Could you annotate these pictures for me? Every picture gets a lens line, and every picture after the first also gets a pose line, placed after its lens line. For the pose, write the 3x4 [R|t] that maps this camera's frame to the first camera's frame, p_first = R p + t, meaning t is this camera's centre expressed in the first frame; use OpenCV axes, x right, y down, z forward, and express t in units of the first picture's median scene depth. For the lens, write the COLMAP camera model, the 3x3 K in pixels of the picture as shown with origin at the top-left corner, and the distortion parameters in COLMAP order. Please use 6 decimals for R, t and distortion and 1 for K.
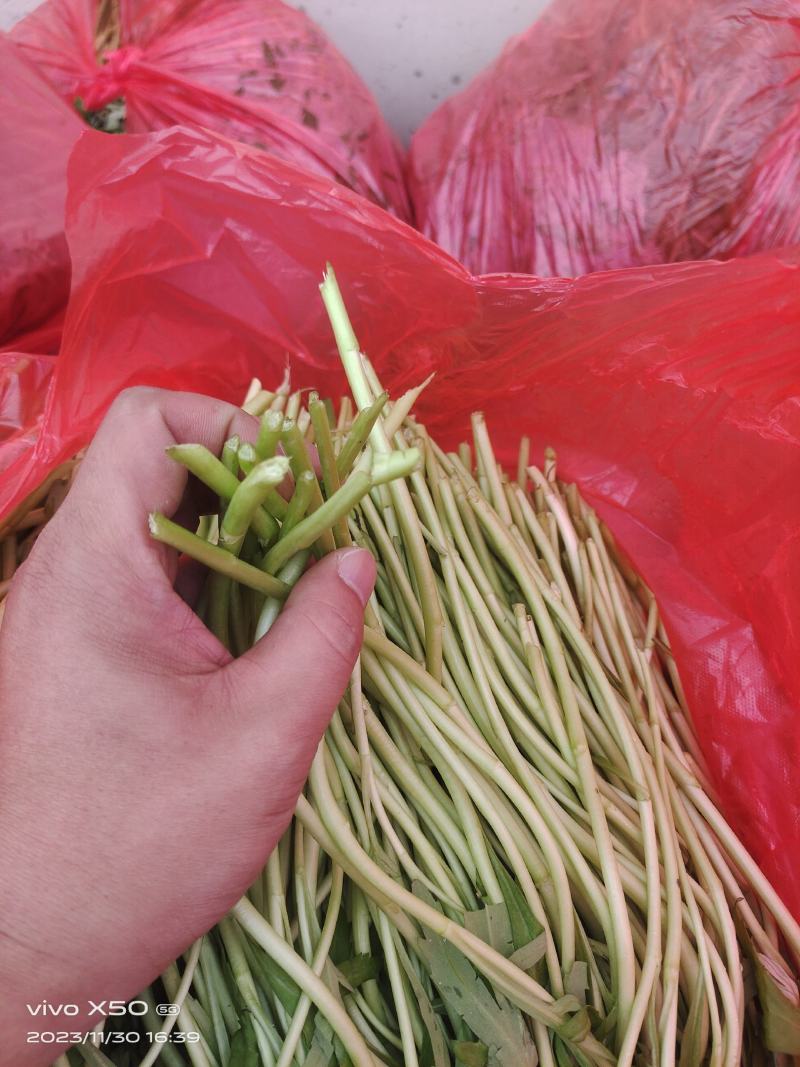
lens RADIAL K [[803.9, 0, 400.0], [0, 803.9, 533.5], [0, 0, 1]] dist [-0.000058, -0.004817]
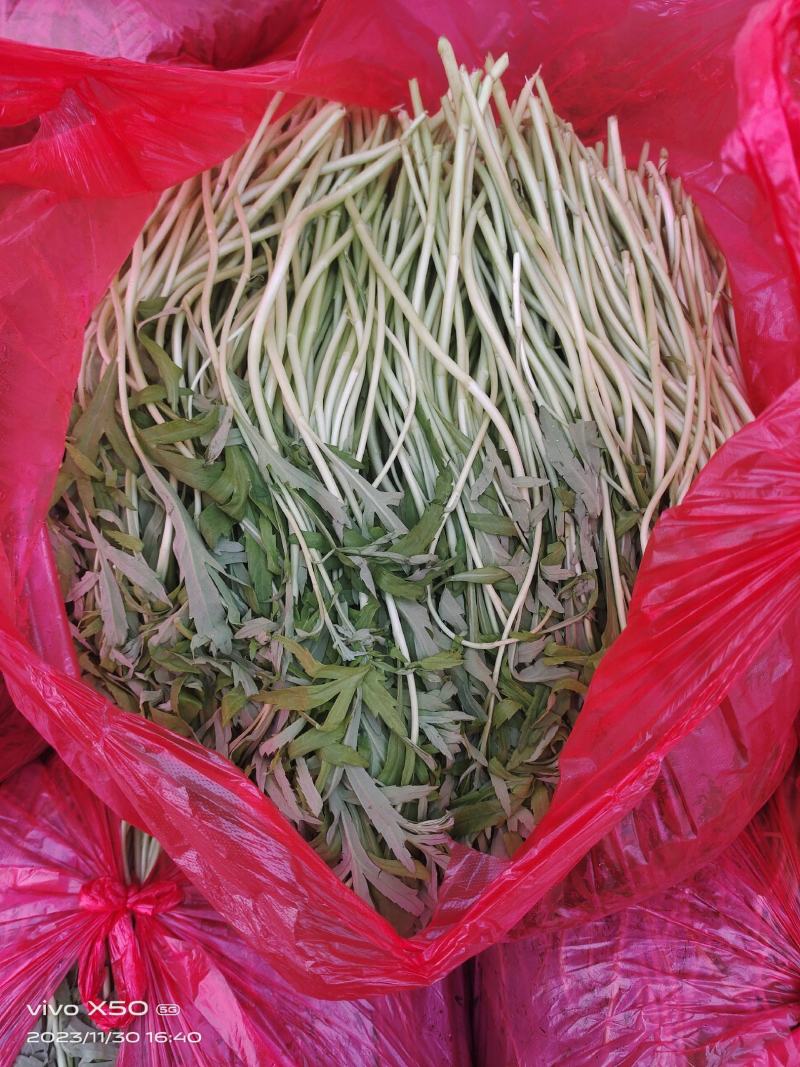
lens RADIAL K [[803.9, 0, 400.0], [0, 803.9, 533.5], [0, 0, 1]] dist [-0.000058, -0.004817]
pose [[0.987750, 0.086883, -0.129620, -0.012620], [-0.053343, 0.968617, 0.242765, 0.135484], [0.146644, -0.232877, 0.961386, -0.318183]]
